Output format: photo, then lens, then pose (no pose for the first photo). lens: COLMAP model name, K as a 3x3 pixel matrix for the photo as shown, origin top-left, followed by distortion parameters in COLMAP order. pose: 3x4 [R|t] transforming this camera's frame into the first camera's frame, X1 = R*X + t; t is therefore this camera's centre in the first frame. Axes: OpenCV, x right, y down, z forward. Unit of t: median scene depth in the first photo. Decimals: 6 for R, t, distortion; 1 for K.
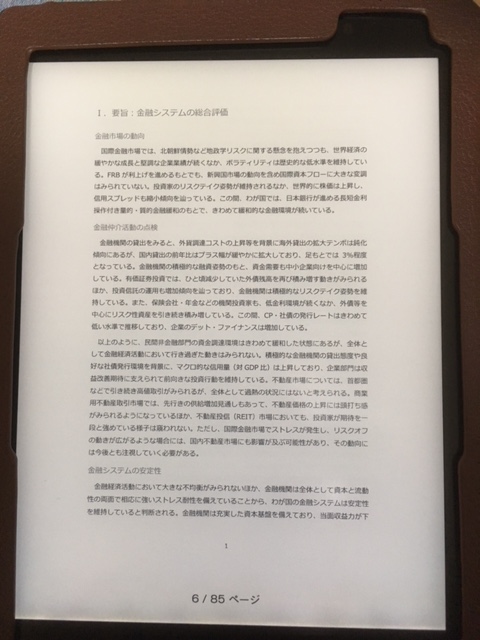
lens RADIAL K [[544.0, 0, 235.4], [0, 544.0, 325.7], [0, 0, 1]] dist [0.045699, -0.074029]
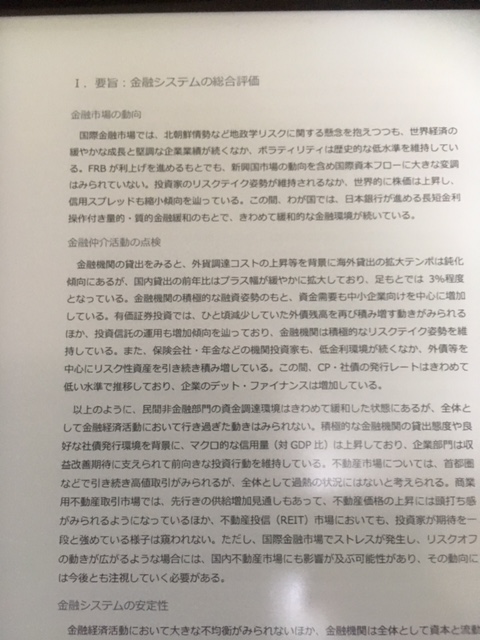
lens RADIAL K [[544.0, 0, 236.6], [0, 544.0, 330.3], [0, 0, 1]] dist [0.045699, -0.074029]
pose [[0.999722, -0.011189, 0.020774, -0.062299], [0.012306, 0.998441, -0.054444, -0.029501], [-0.020132, 0.054685, 0.998301, 0.314286]]
